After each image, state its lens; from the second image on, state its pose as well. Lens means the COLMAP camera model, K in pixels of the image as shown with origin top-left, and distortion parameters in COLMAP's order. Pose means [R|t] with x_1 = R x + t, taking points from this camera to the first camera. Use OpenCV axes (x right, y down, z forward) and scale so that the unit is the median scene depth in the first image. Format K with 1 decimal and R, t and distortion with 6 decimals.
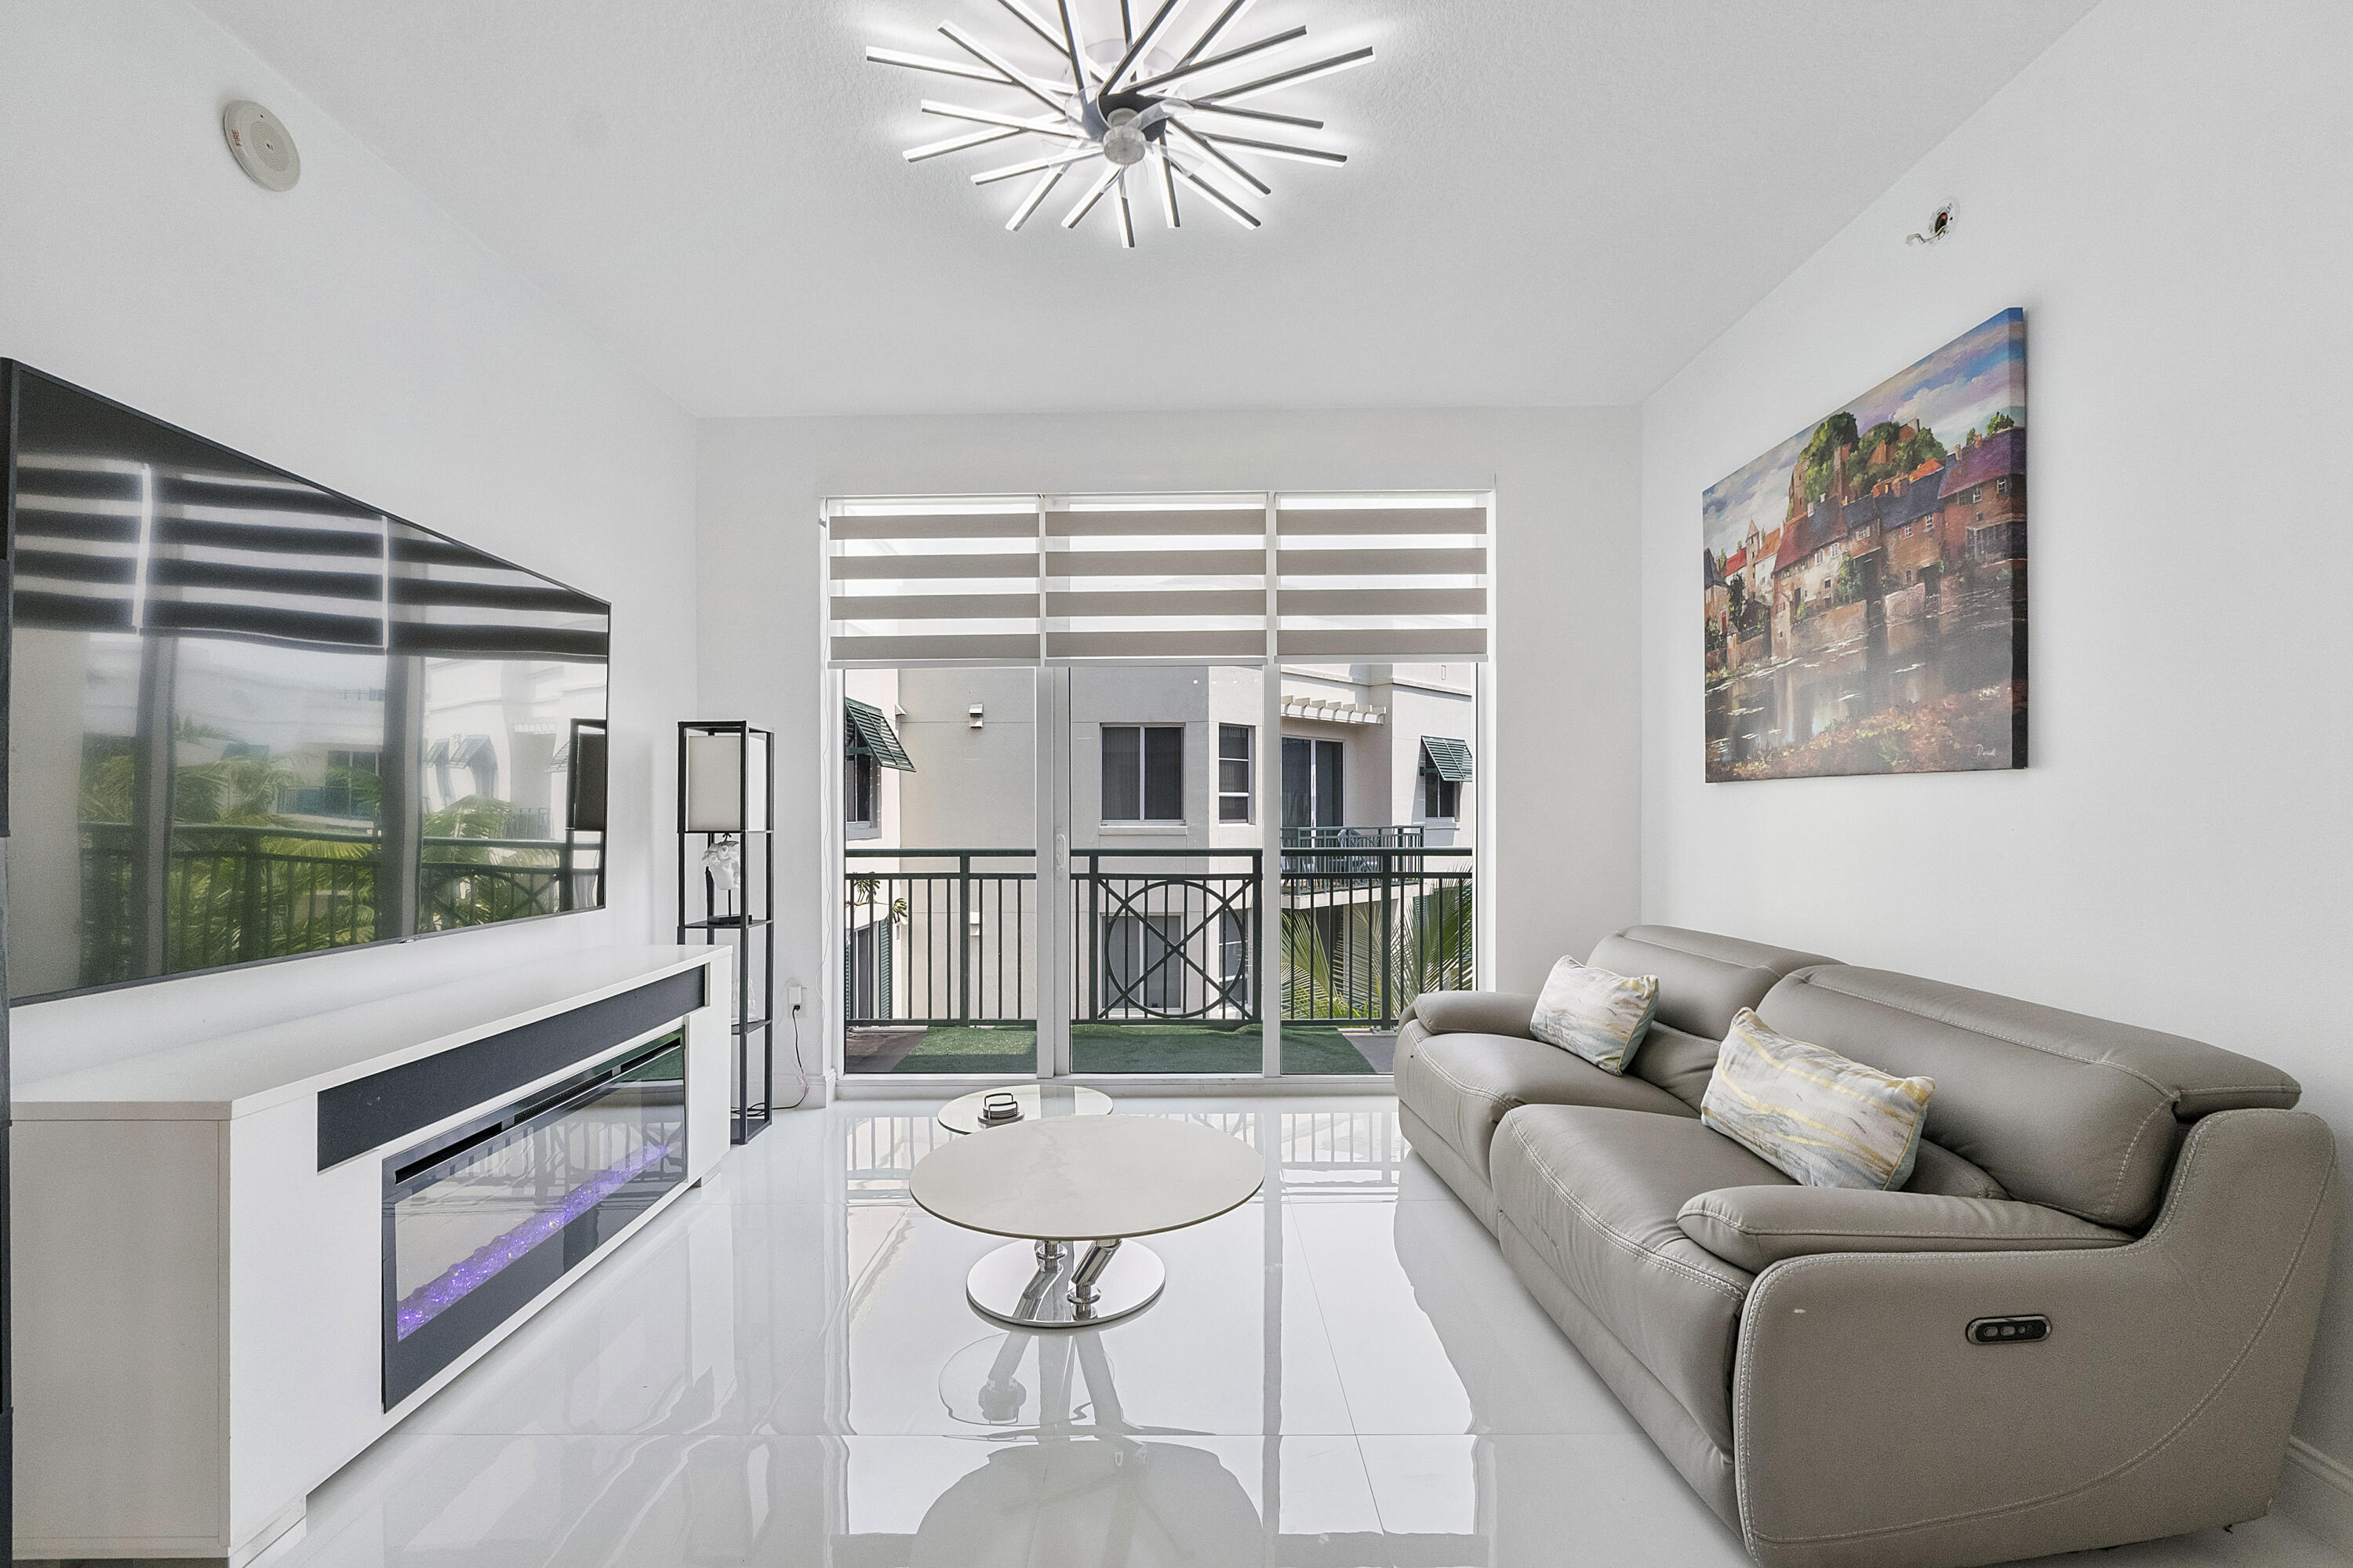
lens RADIAL K [[998.7, 0, 1183.7], [0, 998.7, 783.4], [0, 0, 1]] dist [-0.004210, -0.000393]
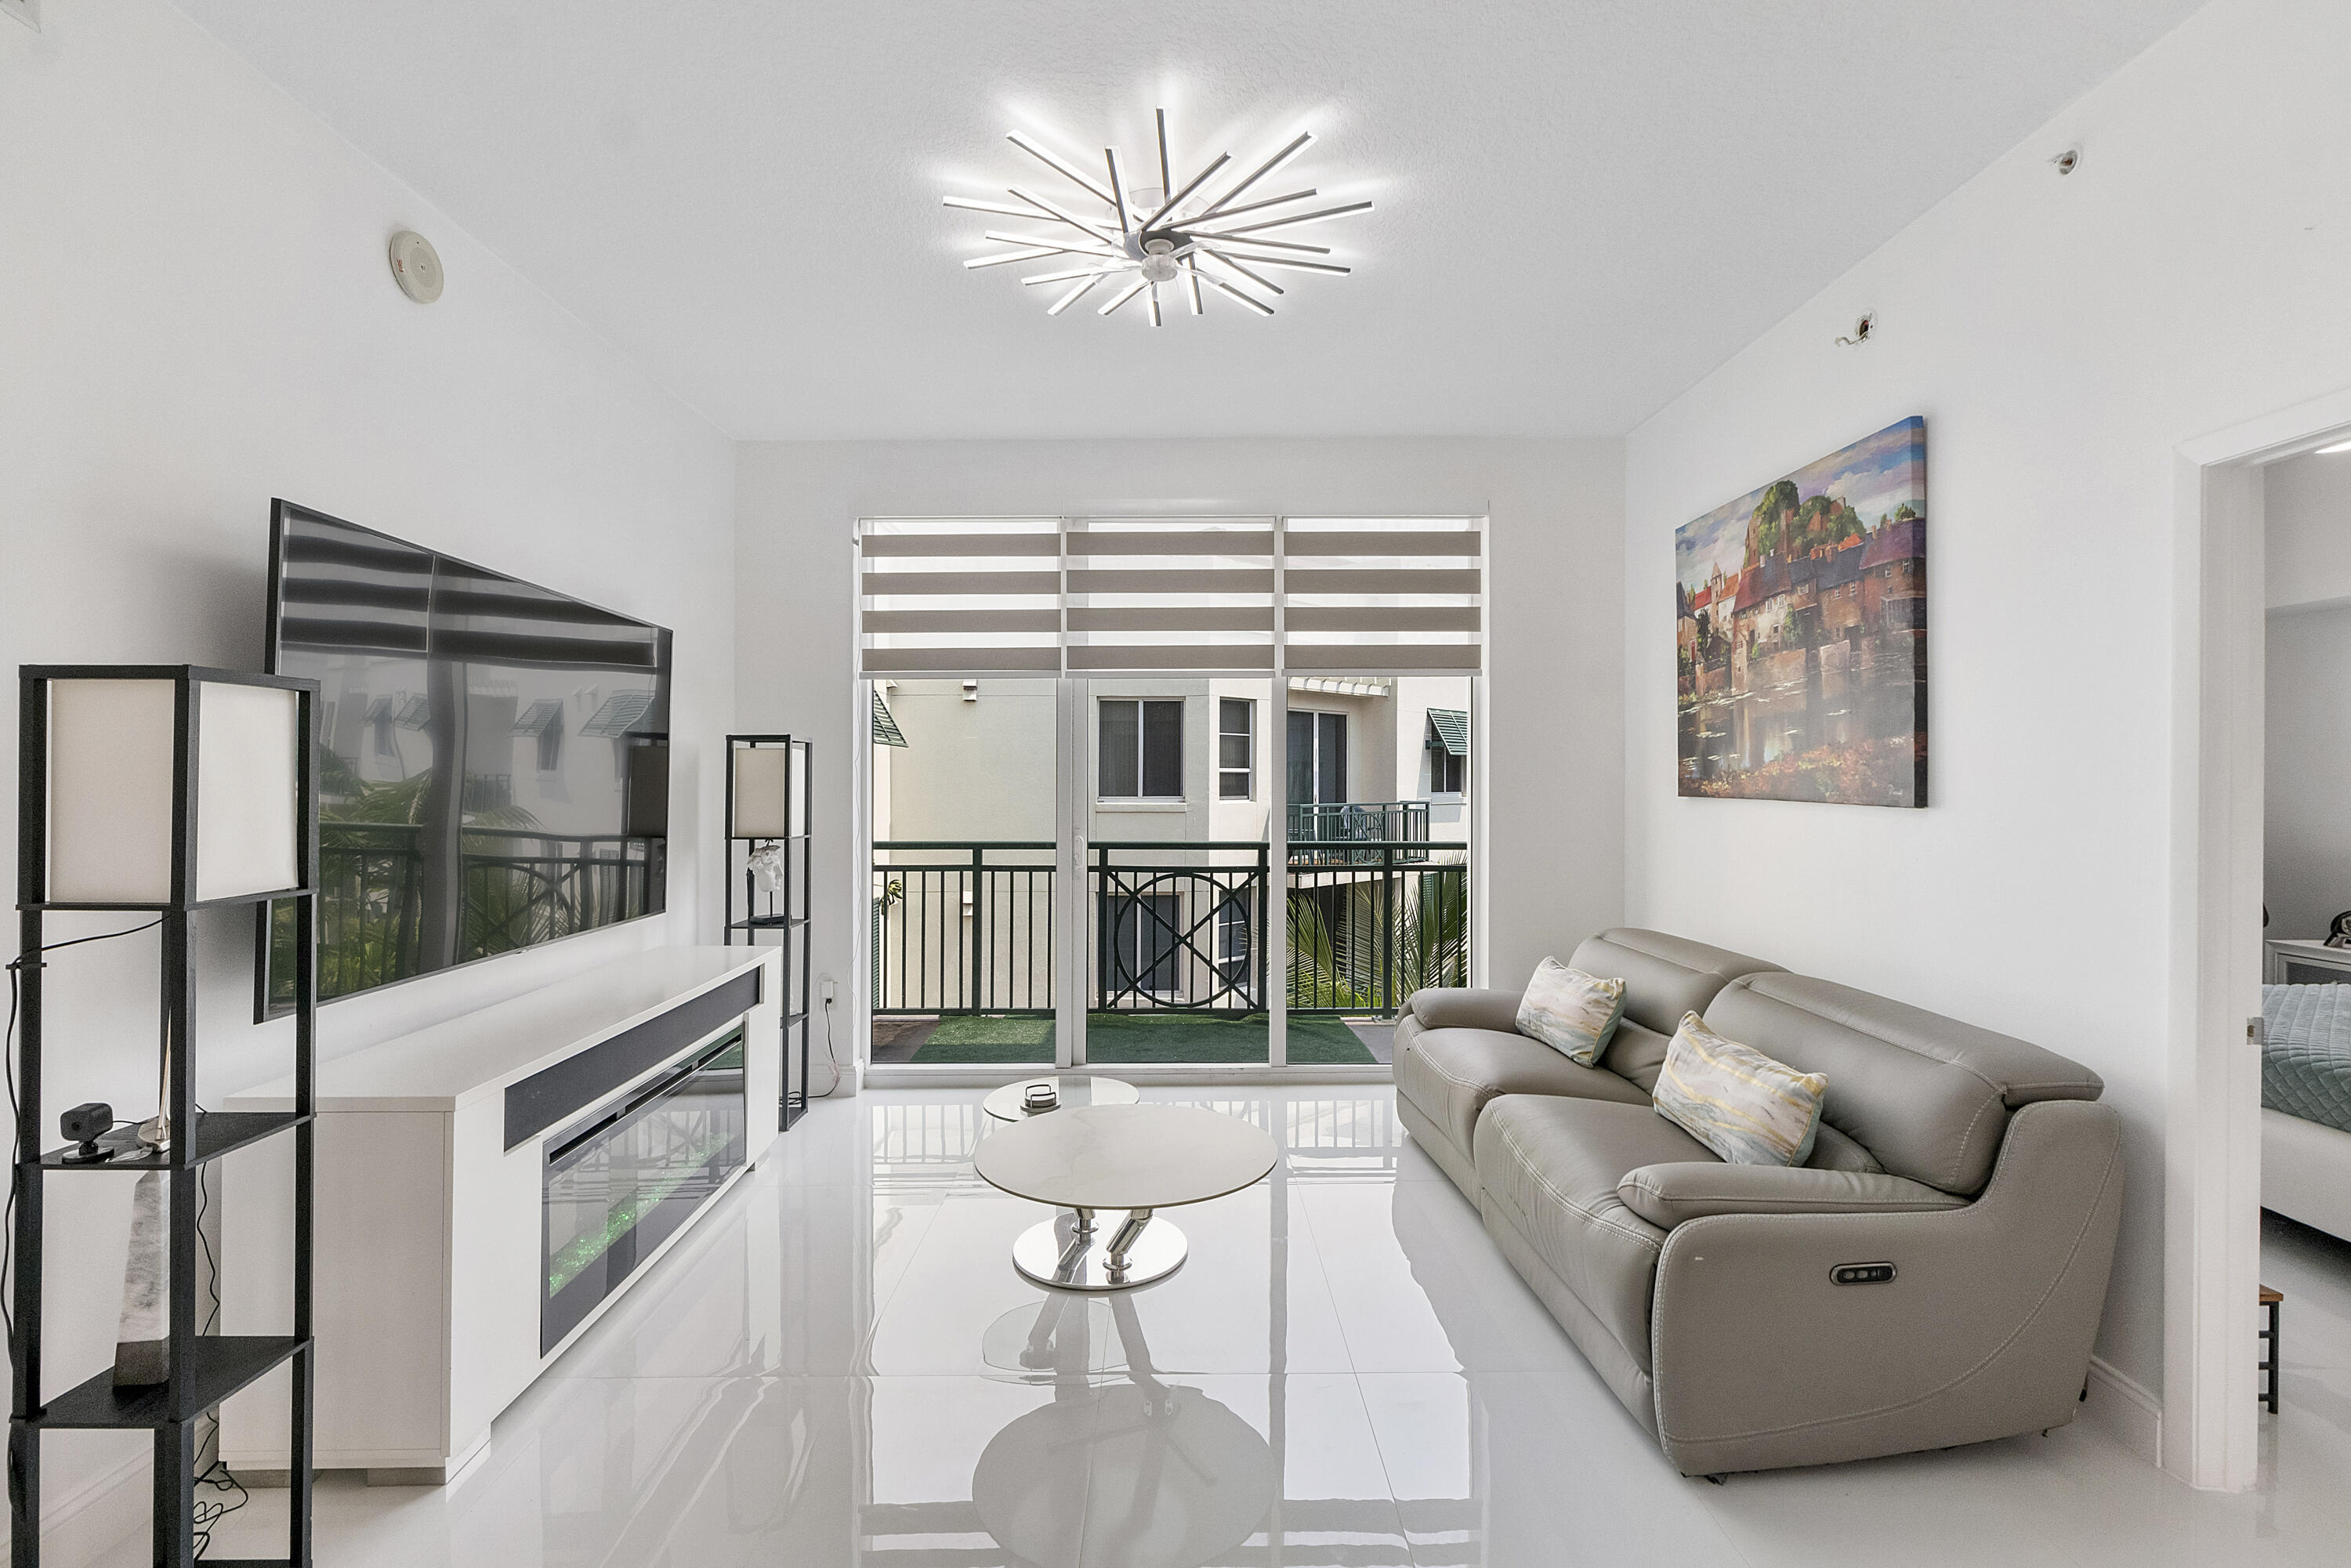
lens RADIAL K [[1059.2, 0, 1193.5], [0, 1059.2, 736.7], [0, 0, 1]] dist [-0.003066, -0.000330]
pose [[0.999885, 0.003876, 0.014649, -0.024943], [-0.003727, 0.999941, -0.010201, -0.056590], [-0.014688, 0.010145, 0.999841, -0.160785]]
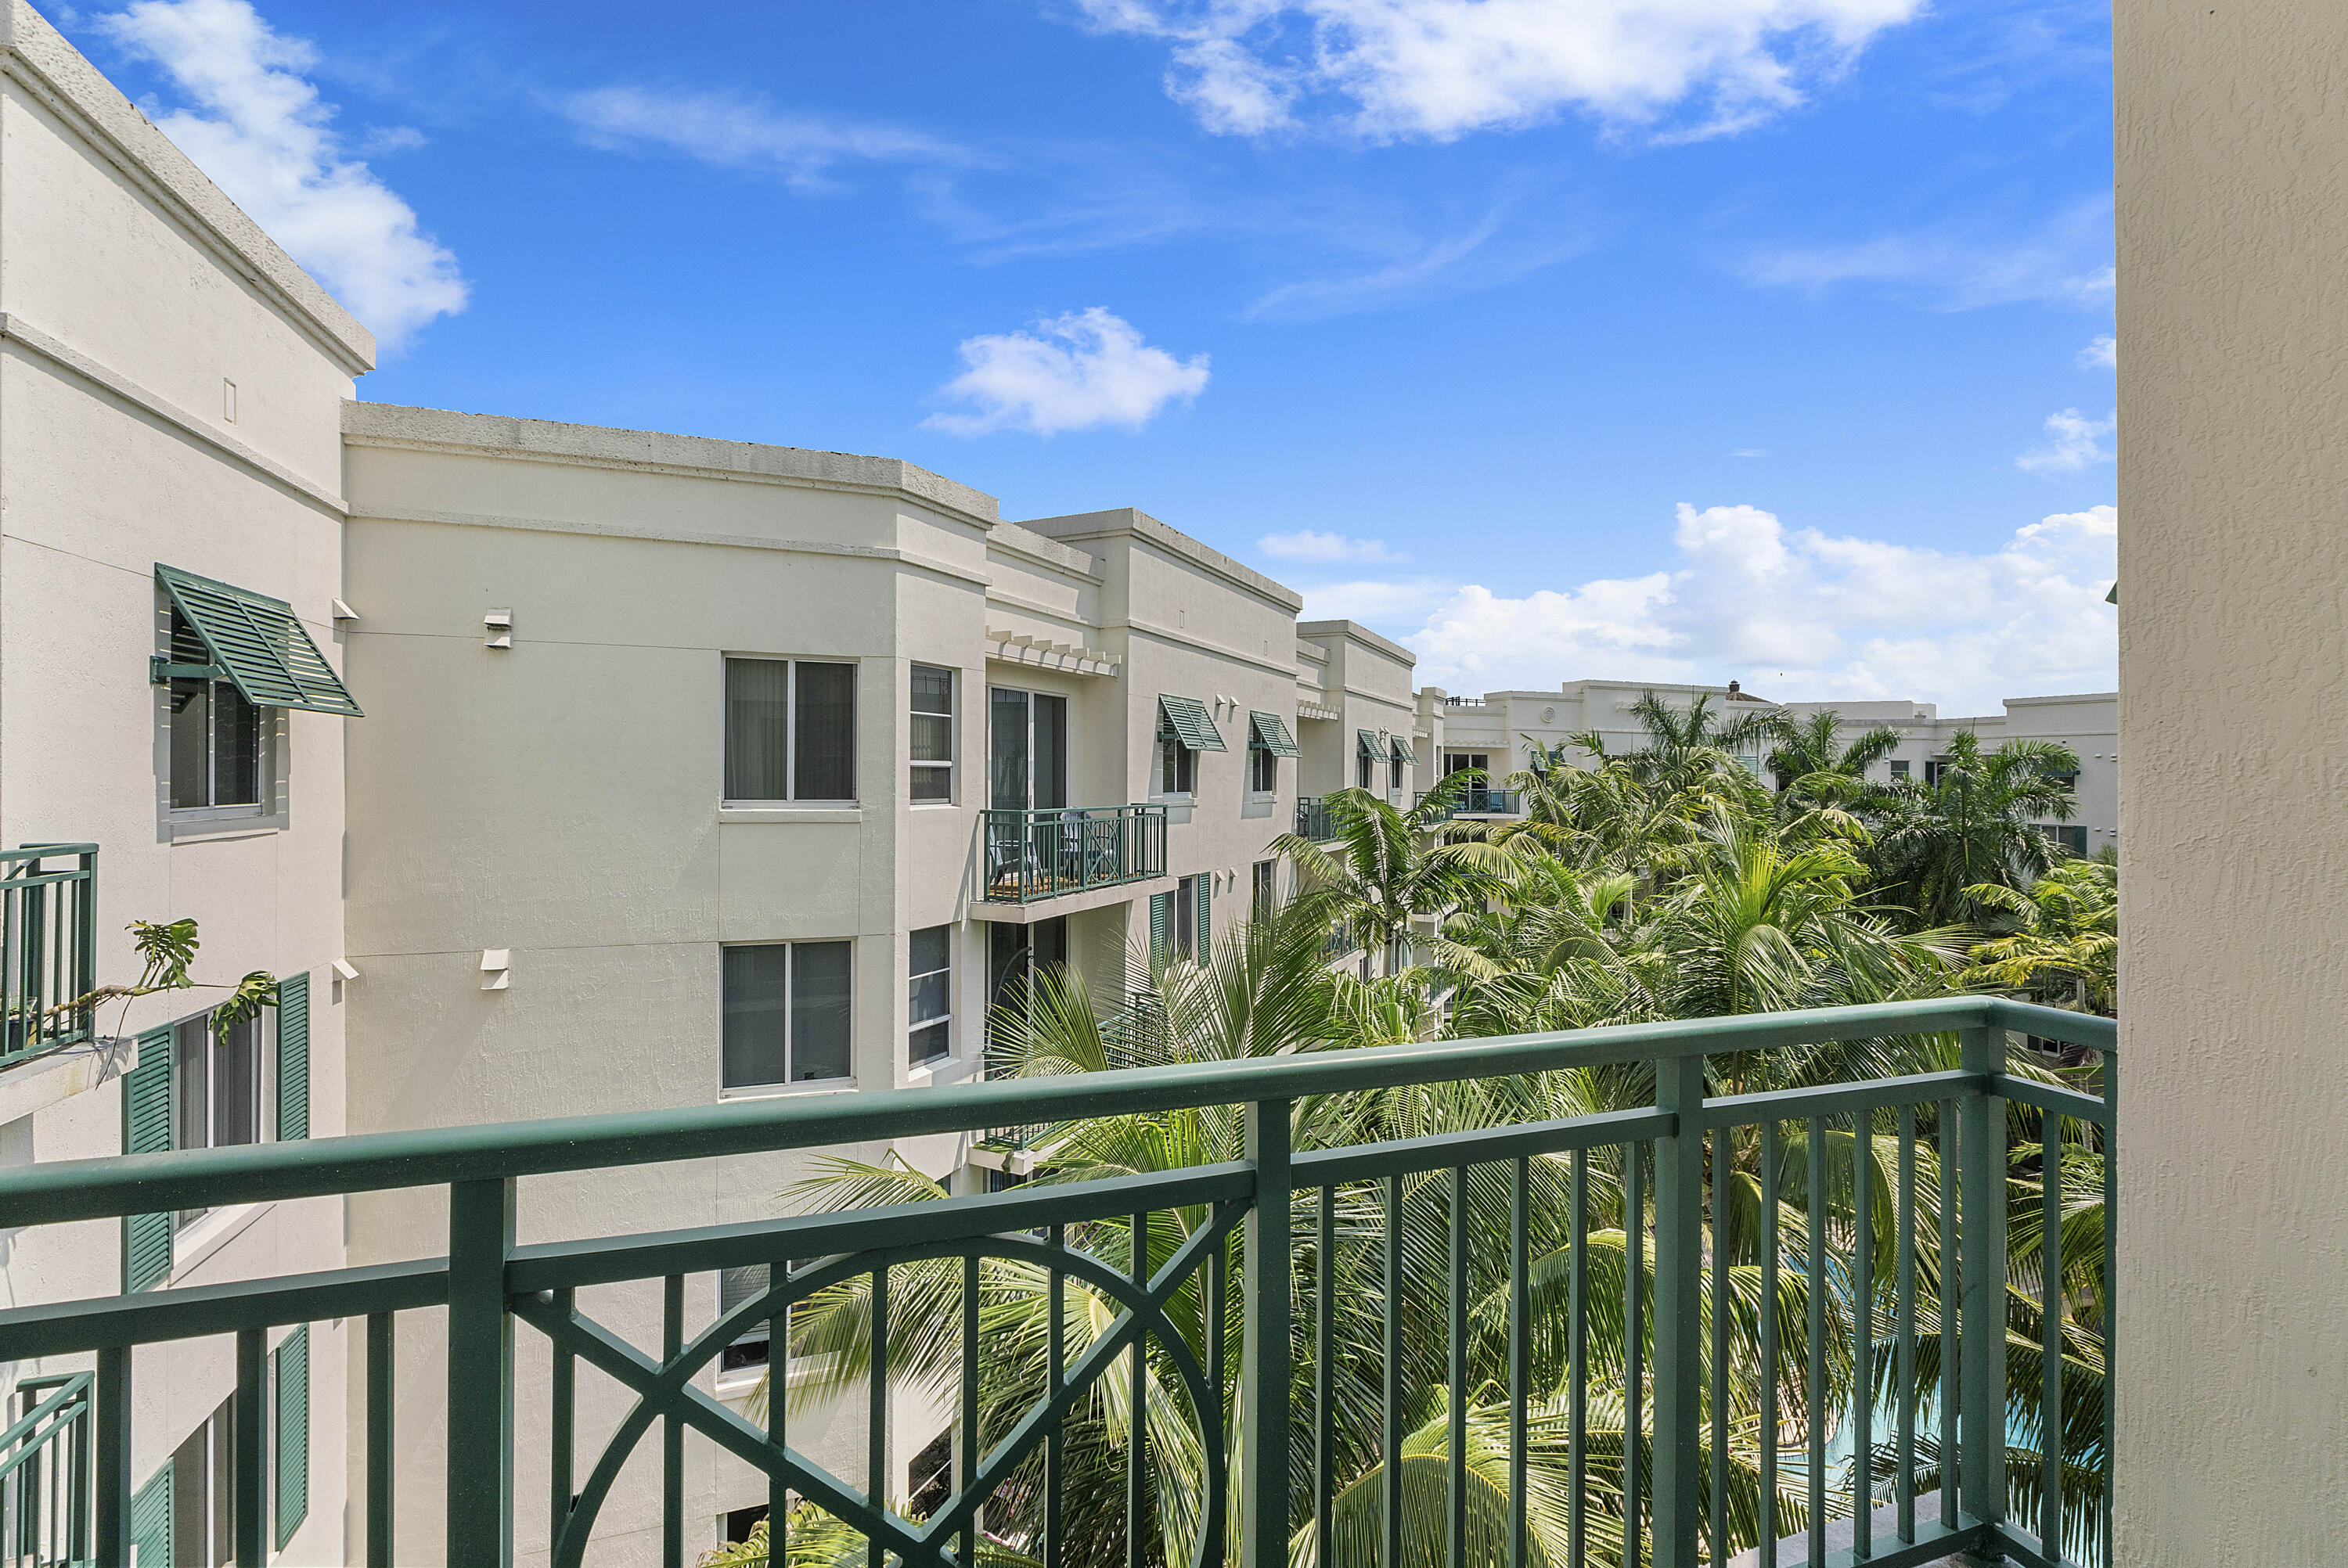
lens RADIAL K [[991.7, 0, 1203.4], [0, 991.7, 779.5], [0, 0, 1]] dist [-0.001440, -0.000281]
pose [[0.939280, 0.010788, 0.342983, -0.046983], [-0.022941, 0.999244, 0.031398, -0.021234], [-0.342385, -0.037360, 0.938817, 1.384564]]
